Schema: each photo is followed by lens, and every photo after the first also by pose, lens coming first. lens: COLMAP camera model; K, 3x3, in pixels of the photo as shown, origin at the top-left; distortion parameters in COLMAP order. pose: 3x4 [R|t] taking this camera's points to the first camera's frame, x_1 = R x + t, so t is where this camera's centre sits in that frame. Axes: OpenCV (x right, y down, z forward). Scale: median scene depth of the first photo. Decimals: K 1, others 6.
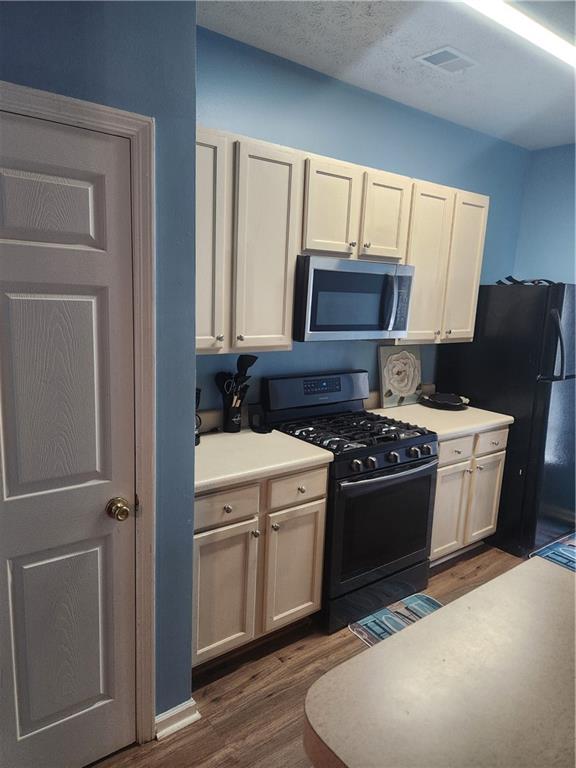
lens RADIAL K [[525.3, 0, 288.0], [0, 525.3, 384.0], [0, 0, 1]] dist [0.068084, -0.059730]
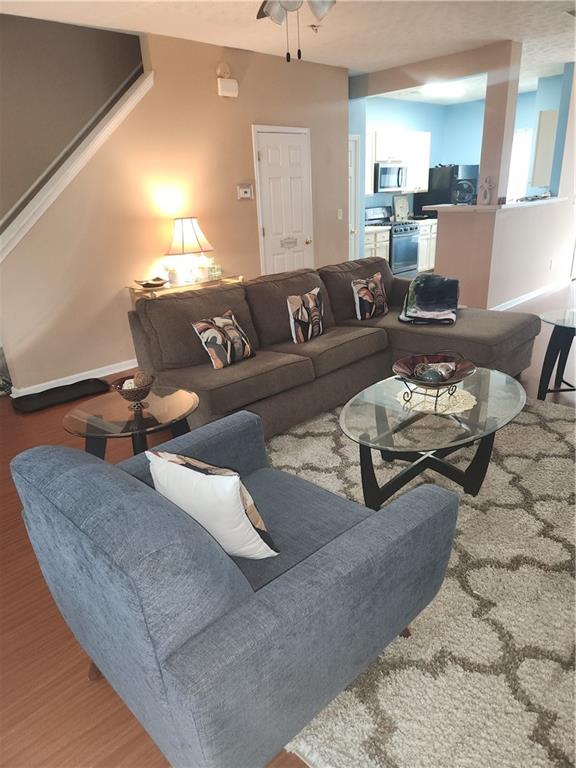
lens RADIAL K [[525.3, 0, 288.0], [0, 525.3, 384.0], [0, 0, 1]] dist [0.068084, -0.059730]
pose [[0.989053, -0.125088, 0.078275, -0.680783], [0.109815, 0.978286, 0.175775, 0.322790], [-0.098563, -0.165255, 0.981313, -1.722428]]
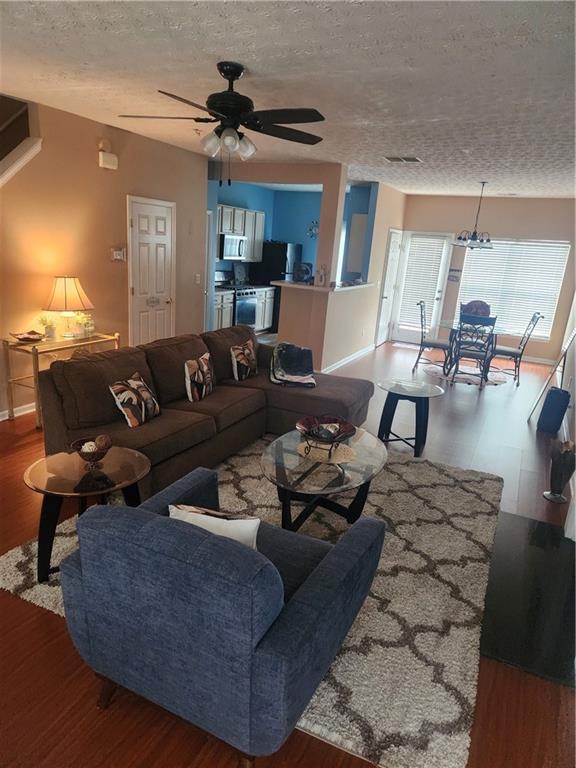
lens RADIAL K [[525.3, 0, 288.0], [0, 525.3, 384.0], [0, 0, 1]] dist [0.068084, -0.059730]
pose [[0.894181, -0.095775, 0.437342, -0.919111], [0.044091, 0.990940, 0.126862, 0.239582], [-0.445530, -0.094154, 0.890302, -1.845858]]
